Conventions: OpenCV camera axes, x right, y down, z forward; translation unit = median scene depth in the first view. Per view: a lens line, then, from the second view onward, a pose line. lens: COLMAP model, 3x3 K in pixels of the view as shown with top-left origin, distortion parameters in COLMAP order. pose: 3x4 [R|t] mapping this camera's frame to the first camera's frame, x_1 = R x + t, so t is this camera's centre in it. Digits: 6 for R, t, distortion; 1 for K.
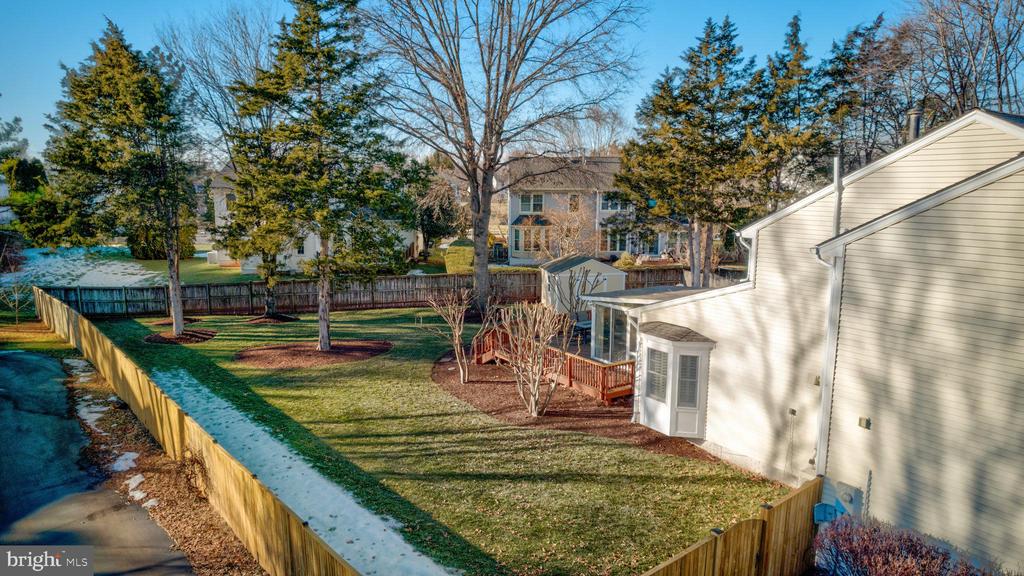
lens RADIAL K [[665.5, 0, 511.2], [0, 665.5, 288.3], [0, 0, 1]] dist [-0.068213, 0.053328]
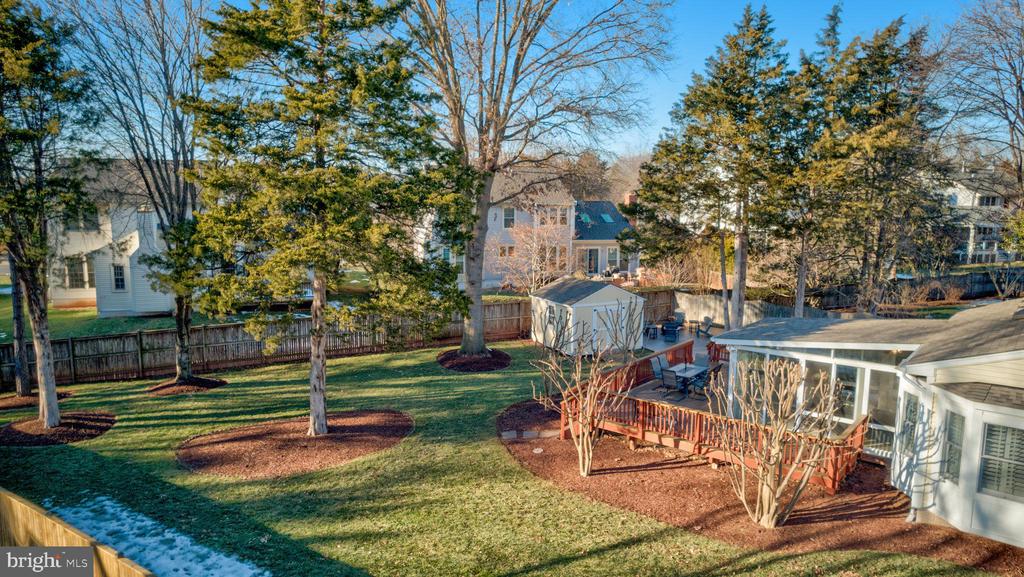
lens RADIAL K [[645.6, 0, 476.5], [0, 645.6, 288.2], [0, 0, 1]] dist [-0.031948, 0.010186]
pose [[0.961137, -0.033105, 0.274080, -0.286269], [0.039509, 0.999059, -0.017877, -0.035546], [-0.273230, 0.028011, 0.961541, 0.302970]]
